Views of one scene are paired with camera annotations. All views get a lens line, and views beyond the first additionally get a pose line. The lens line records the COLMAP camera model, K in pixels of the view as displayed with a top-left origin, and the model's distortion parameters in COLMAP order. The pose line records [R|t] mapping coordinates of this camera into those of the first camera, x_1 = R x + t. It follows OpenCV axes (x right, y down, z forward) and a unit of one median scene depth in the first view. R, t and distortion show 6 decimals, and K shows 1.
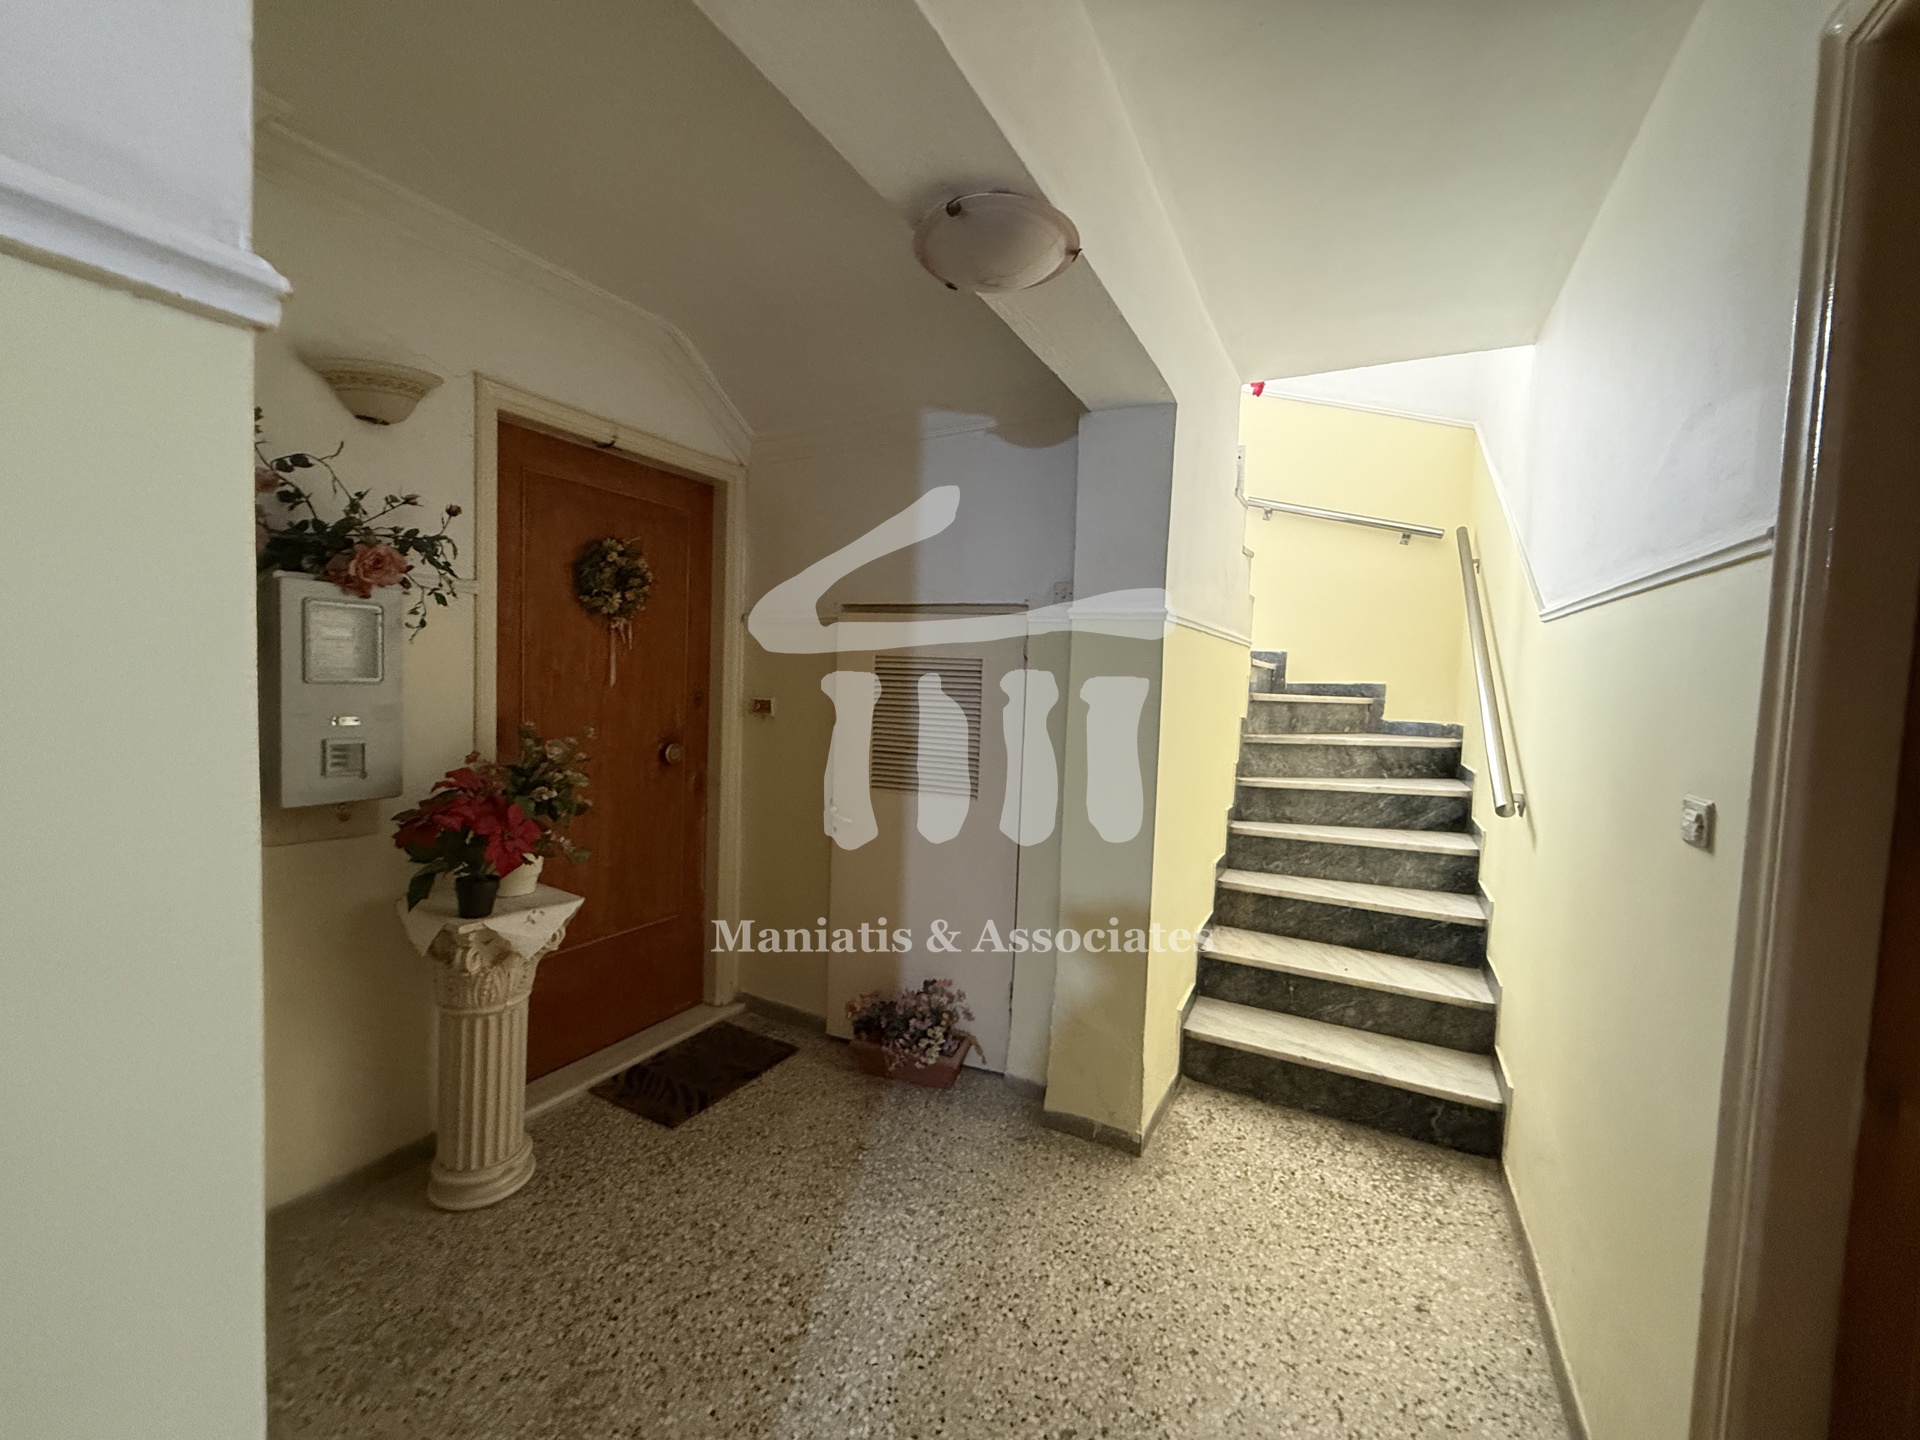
lens RADIAL K [[761.7, 0, 960.4], [0, 761.7, 720.4], [0, 0, 1]] dist [-0.001149, 0.000228]
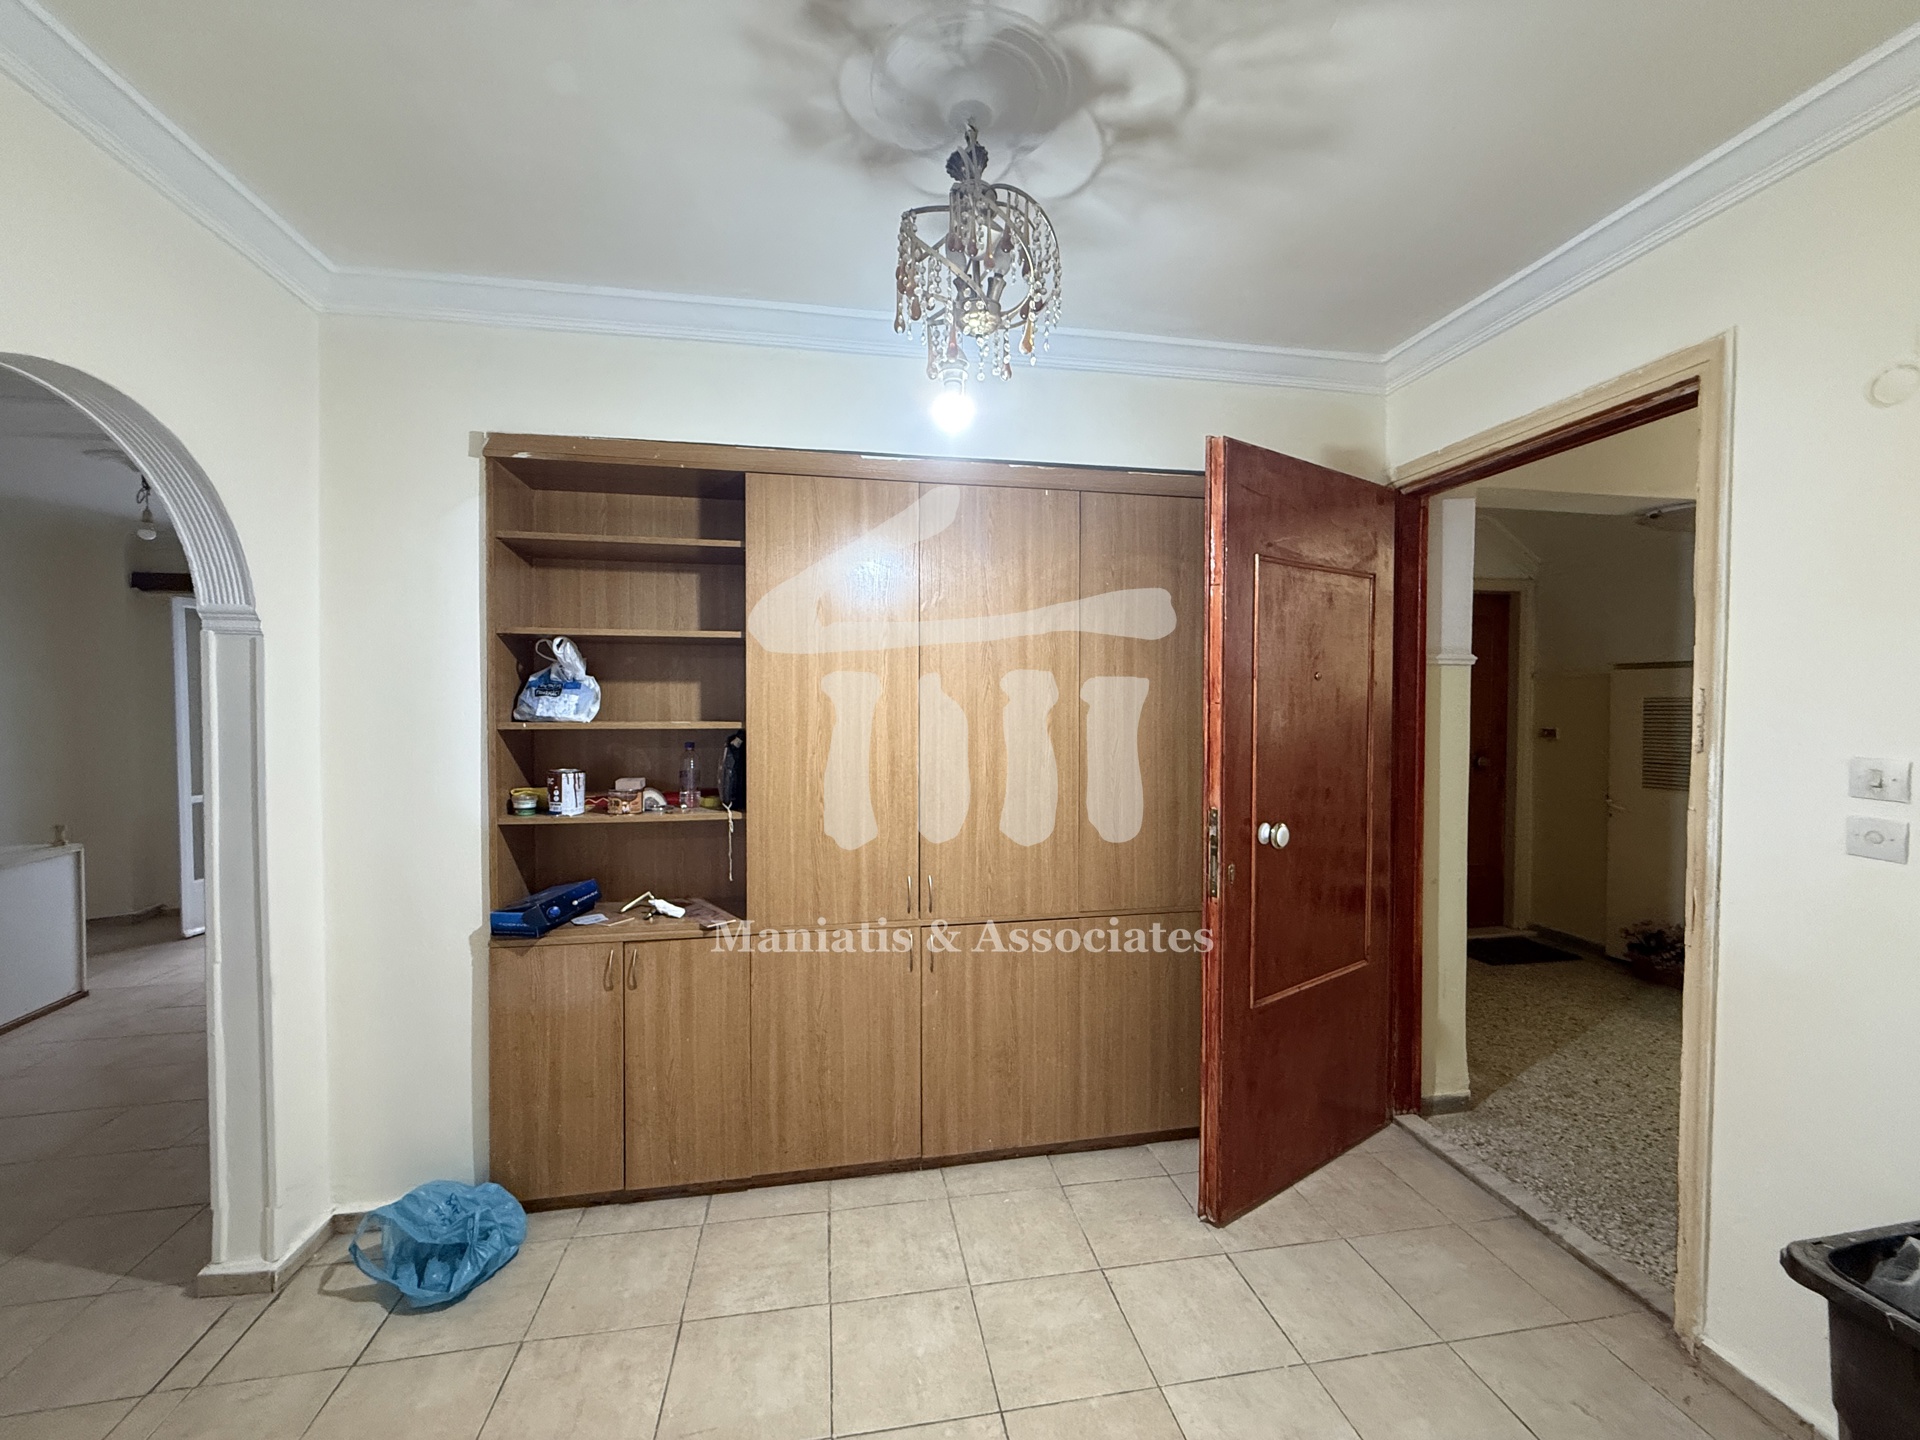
lens RADIAL K [[761.7, 0, 953.5], [0, 761.7, 719.7], [0, 0, 1]] dist [-0.001149, 0.000228]
pose [[0.621373, -0.020313, -0.783251, 0.176070], [-0.022763, 0.998774, -0.043961, 0.043932], [0.783184, 0.045145, 0.620149, -0.801563]]
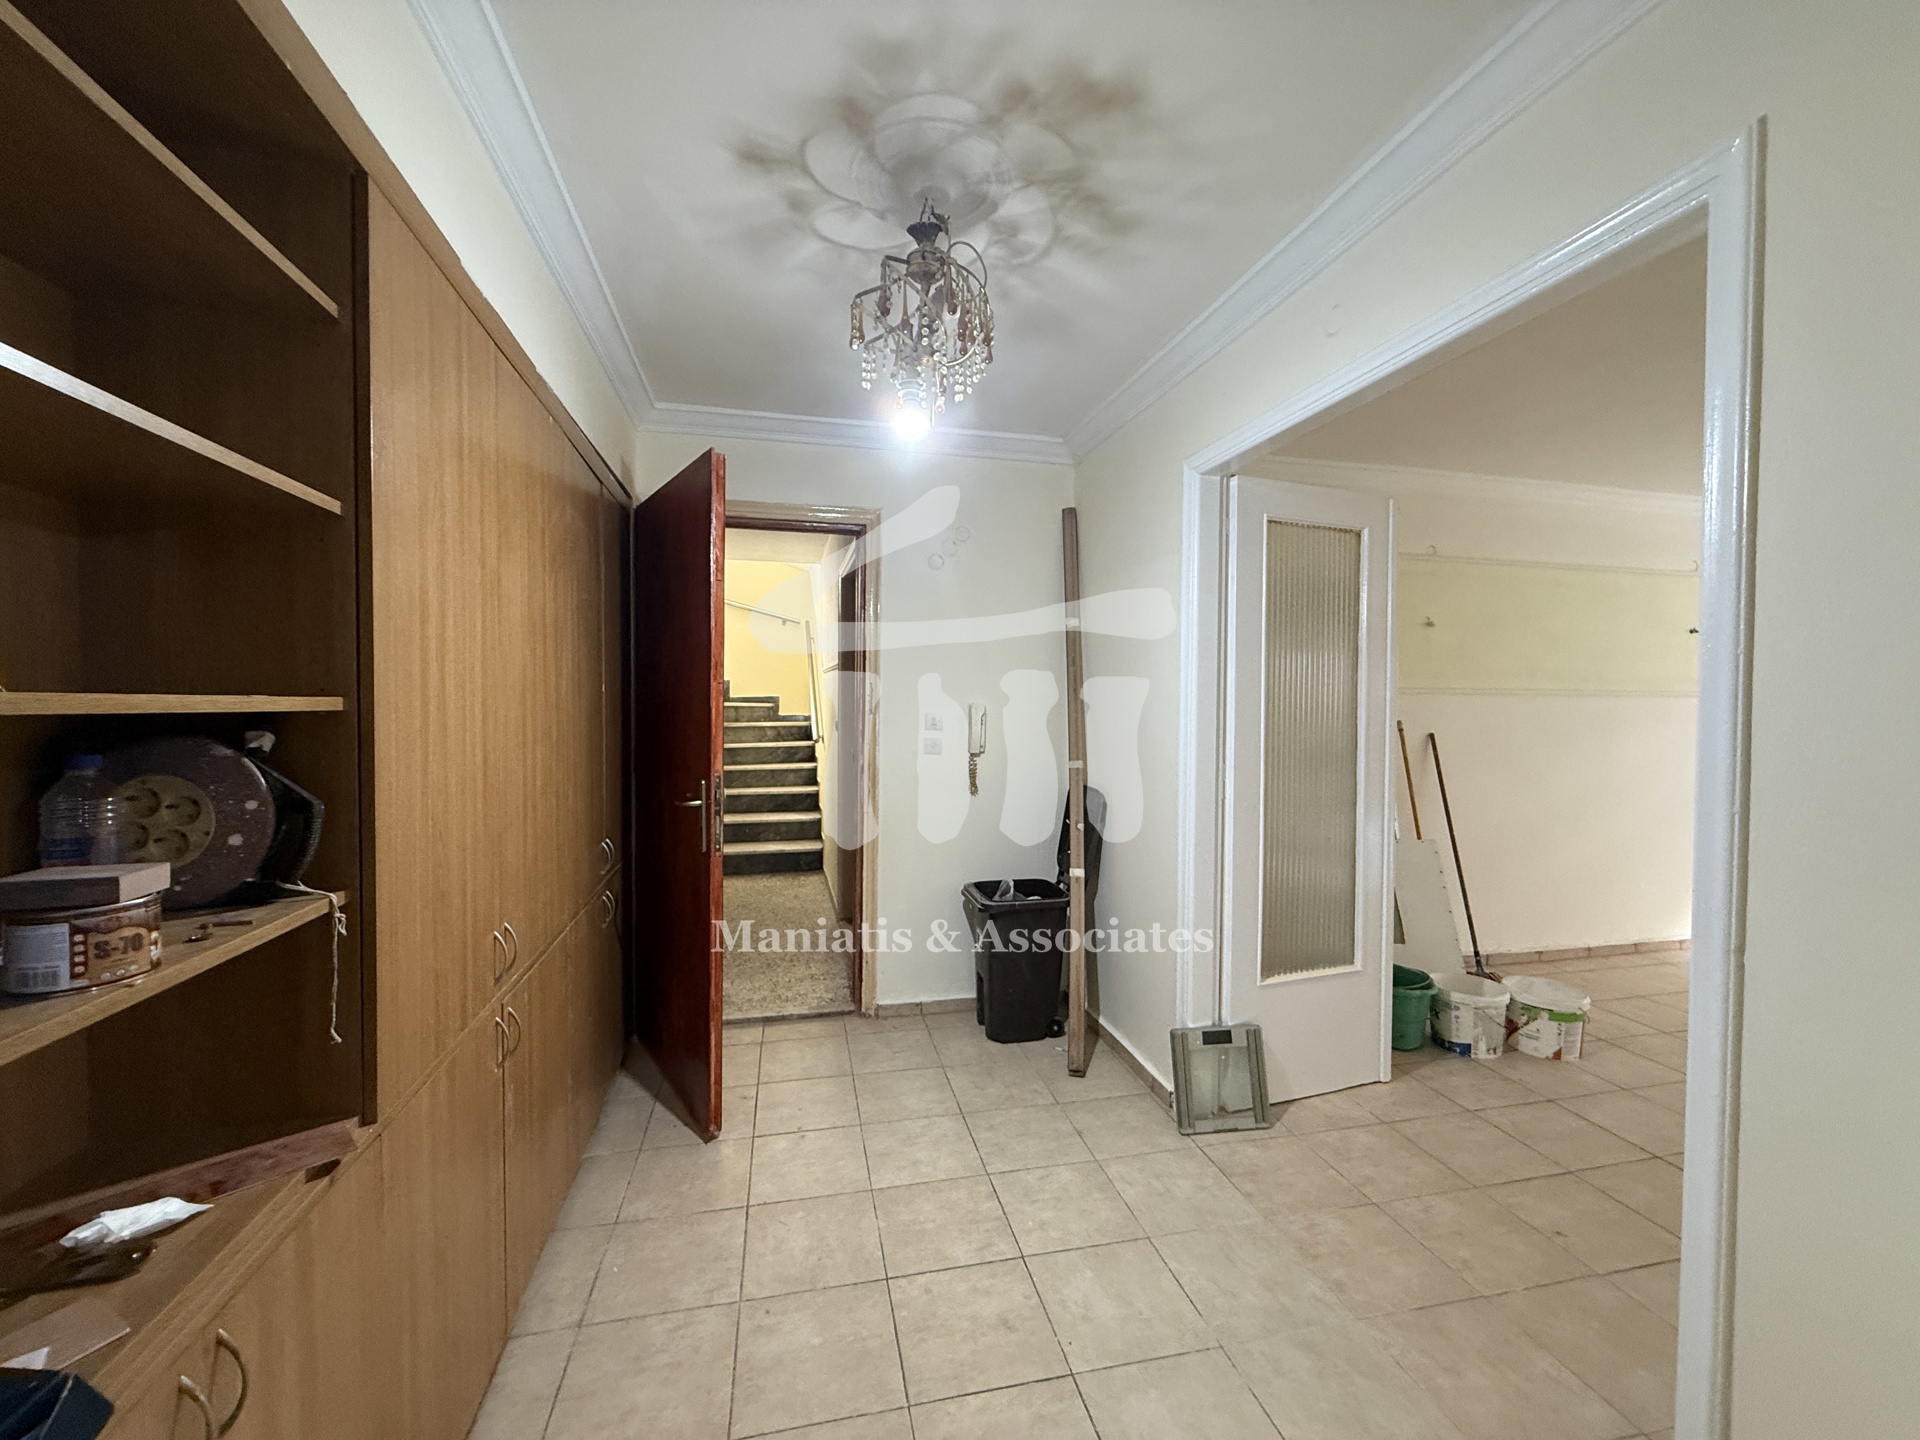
lens RADIAL K [[761.7, 0, 954.0], [0, 761.7, 719.5], [0, 0, 1]] dist [-0.001149, 0.000228]
pose [[0.751909, -0.044407, 0.657770, -0.477957], [0.058183, 0.998306, 0.000887, 0.044522], [-0.656695, 0.037604, 0.753218, -0.930516]]
